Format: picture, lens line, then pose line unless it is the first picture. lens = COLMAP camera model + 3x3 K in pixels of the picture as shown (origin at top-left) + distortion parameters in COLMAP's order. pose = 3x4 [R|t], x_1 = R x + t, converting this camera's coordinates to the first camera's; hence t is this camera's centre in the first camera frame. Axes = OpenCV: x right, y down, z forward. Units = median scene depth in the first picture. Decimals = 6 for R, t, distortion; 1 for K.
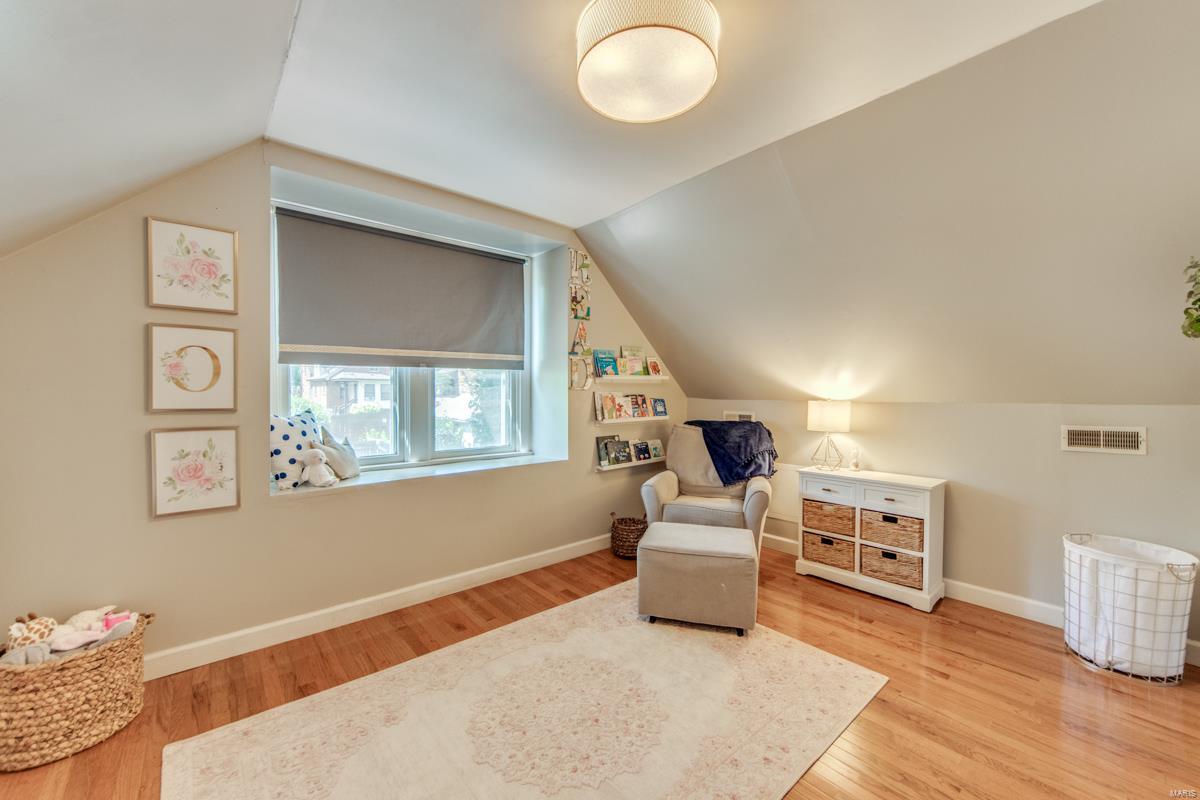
lens RADIAL K [[465.9, 0, 593.5], [0, 465.9, 402.5], [0, 0, 1]] dist [0.001707, -0.000186]
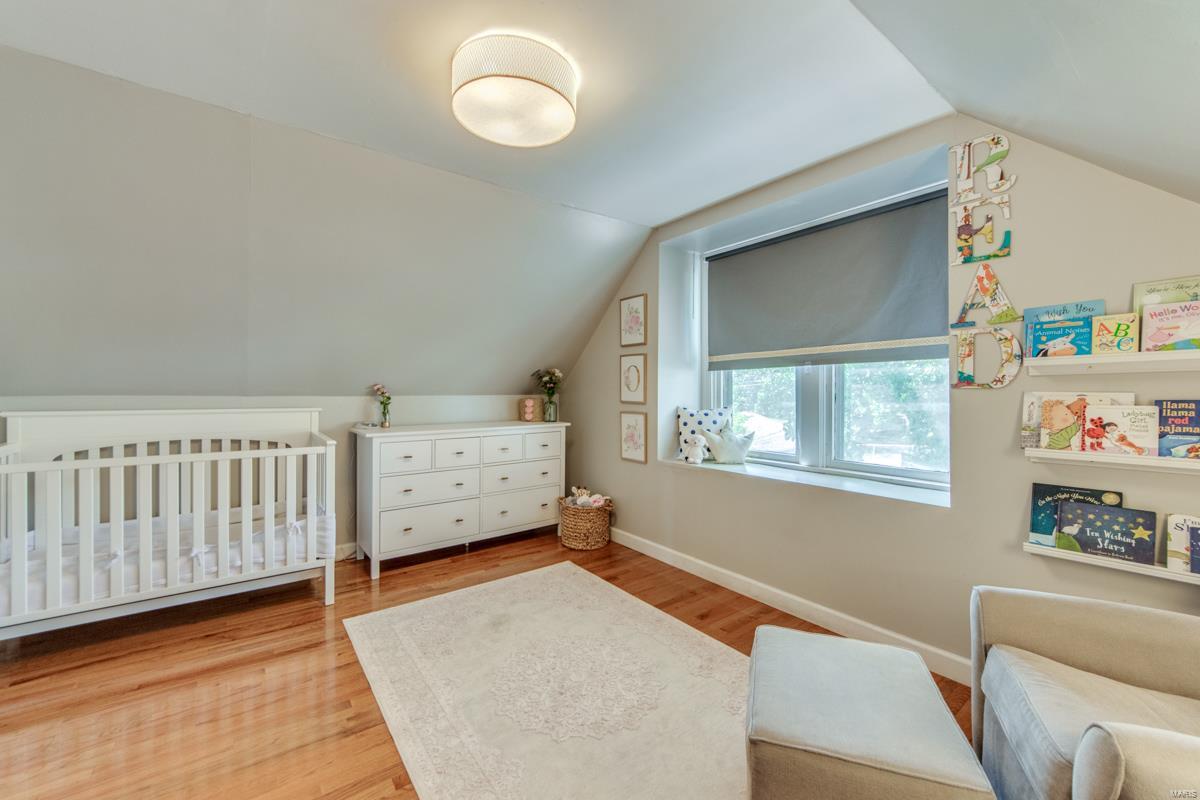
lens RADIAL K [[465.9, 0, 593.5], [0, 465.9, 402.5], [0, 0, 1]] dist [0.001707, -0.000186]
pose [[-0.052680, 0.021113, -0.998388, 0.689120], [-0.027350, 0.999371, 0.022577, -0.013265], [0.998237, 0.028495, -0.052070, 0.718605]]
